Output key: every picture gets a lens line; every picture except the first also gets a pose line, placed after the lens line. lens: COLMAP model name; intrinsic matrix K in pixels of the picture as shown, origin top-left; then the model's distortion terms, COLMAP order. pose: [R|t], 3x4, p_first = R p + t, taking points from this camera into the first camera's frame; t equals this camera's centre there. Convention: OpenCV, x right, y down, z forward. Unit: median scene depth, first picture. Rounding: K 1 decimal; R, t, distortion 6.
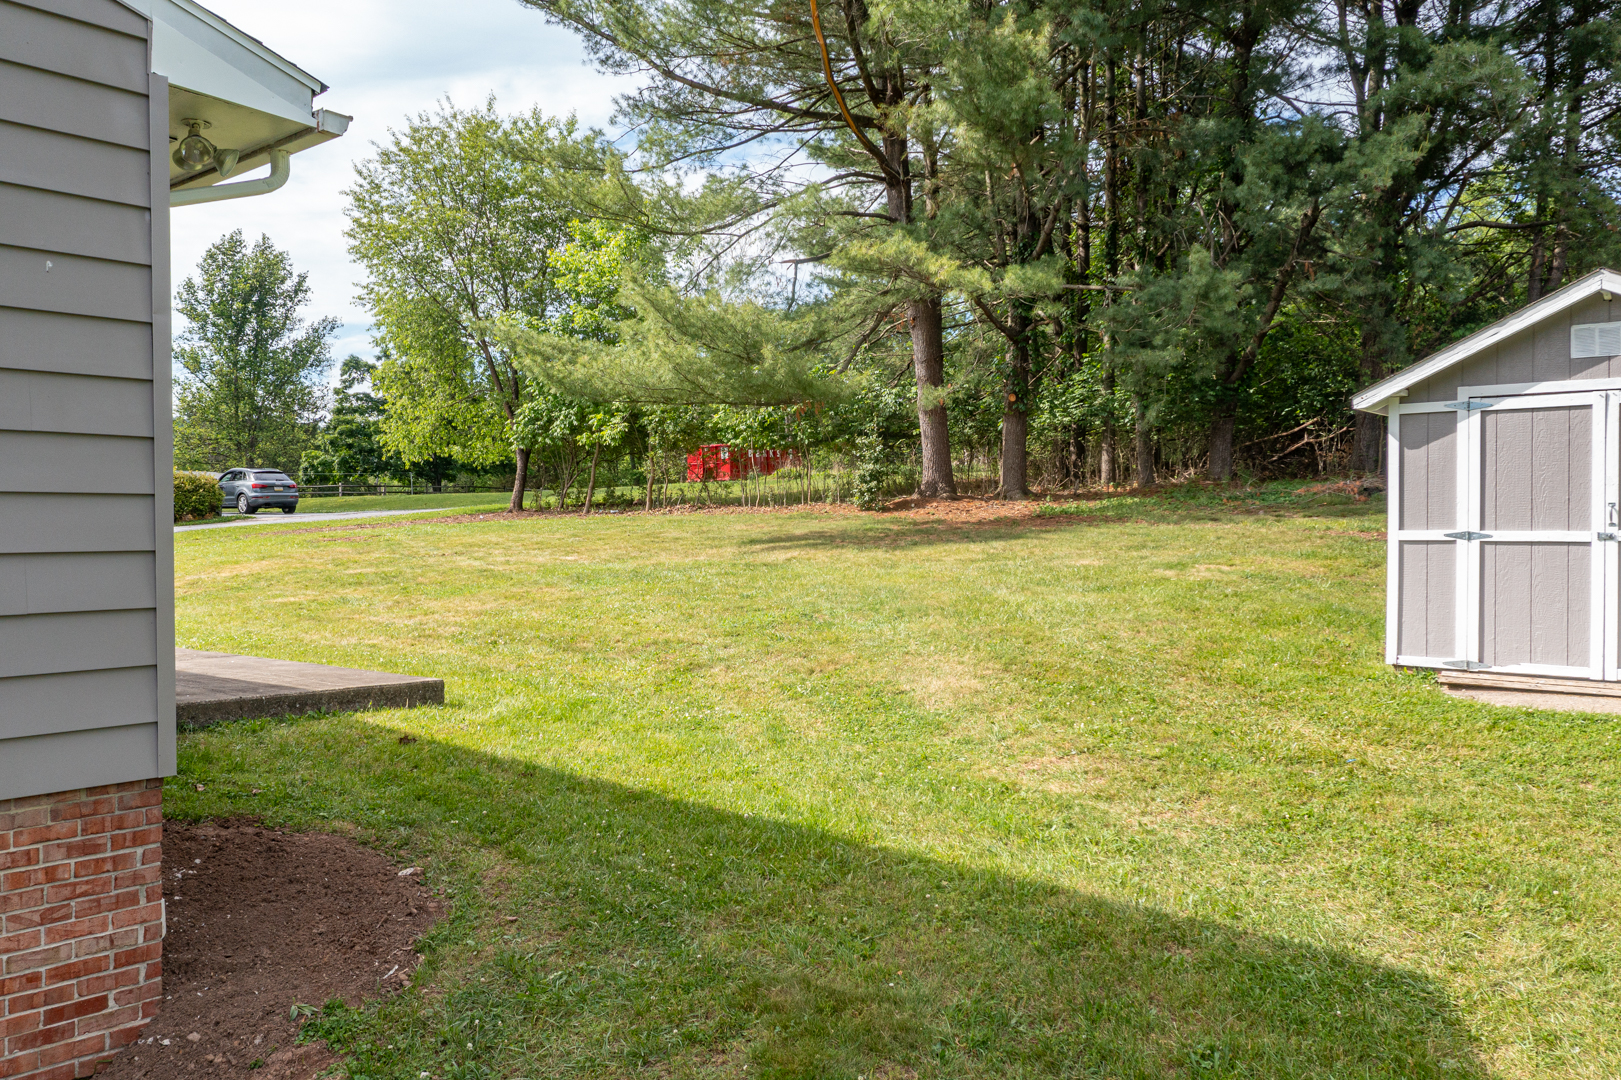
lens RADIAL K [[1291.6, 0, 808.3], [0, 1291.6, 550.9], [0, 0, 1]] dist [-0.005950, 0.009715]
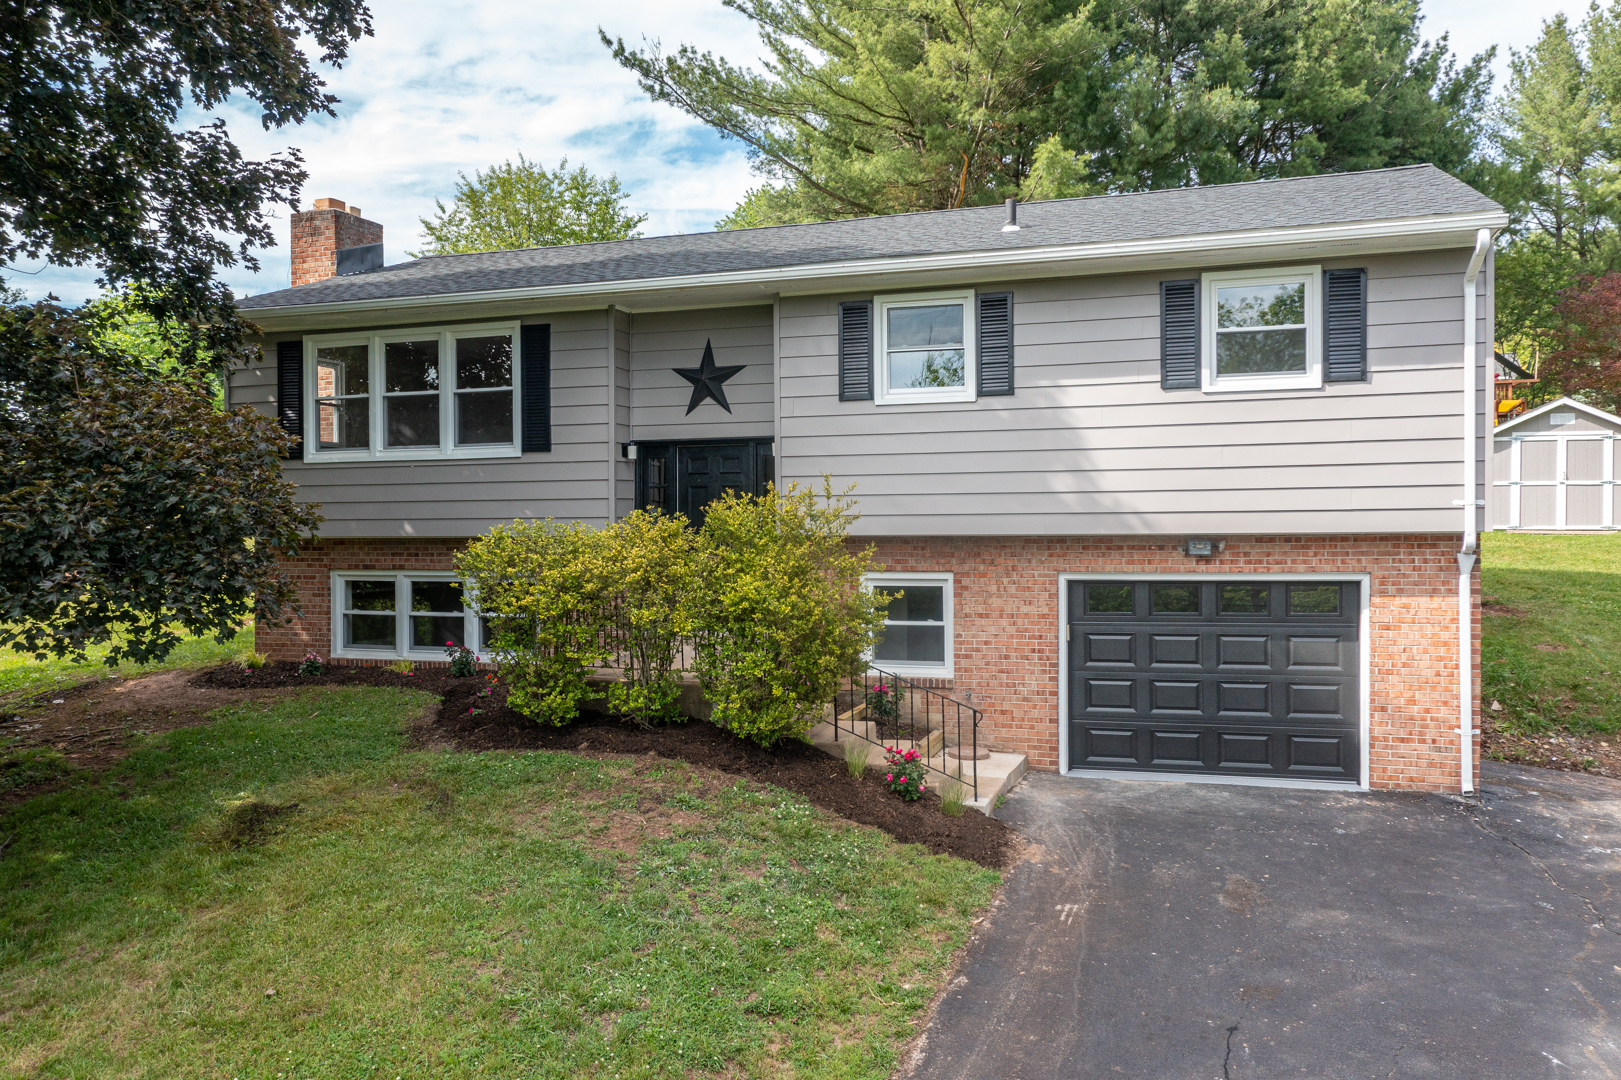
lens RADIAL K [[1351.9, 0, 810.5], [0, 1351.9, 540.0], [0, 0, 1]] dist [0.001538, 0.006345]
pose [[0.926439, -0.000433, 0.376445, -0.829597], [0.005192, 0.999919, -0.011628, 0.056318], [-0.376410, 0.012727, 0.926366, -0.483798]]
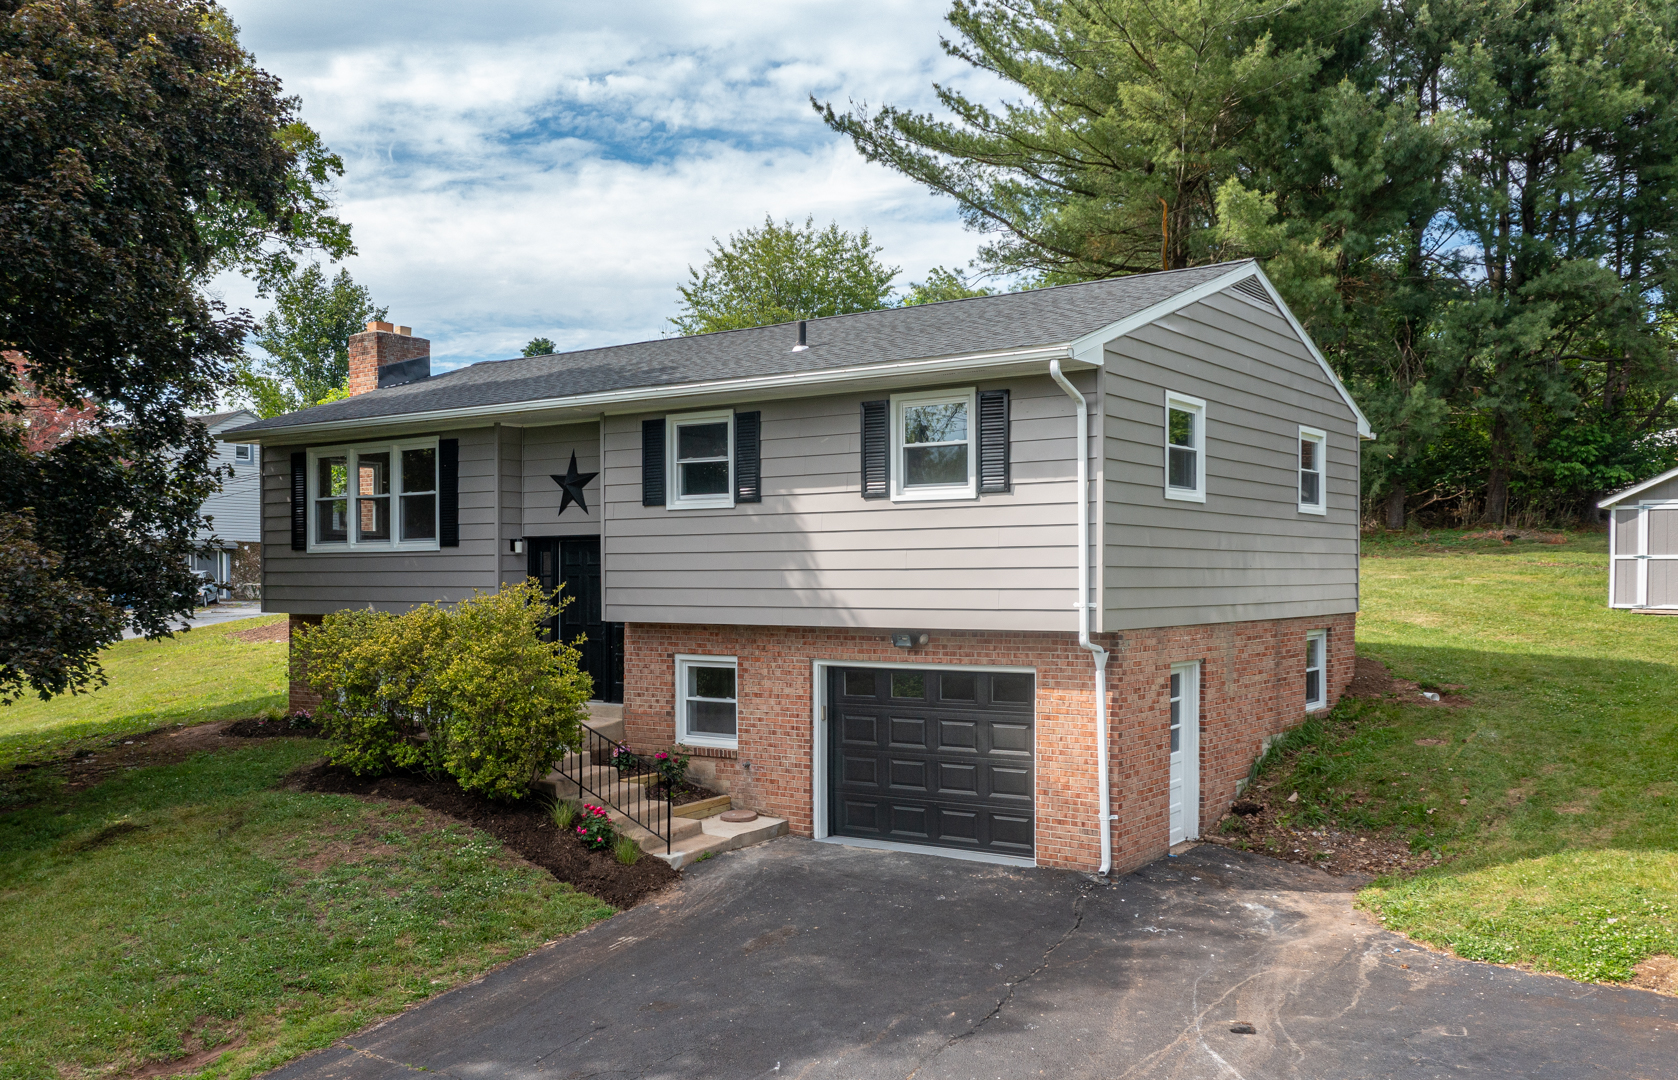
lens RADIAL K [[1504.9, 0, 874.6], [0, 1504.9, 594.0], [0, 0, 1]] dist [-0.000862, 0.010572]
pose [[0.994970, 0.005616, 0.100015, -0.524382], [-0.005019, 0.999968, -0.006221, 0.035130], [-0.100047, 0.005688, 0.994966, -0.734547]]
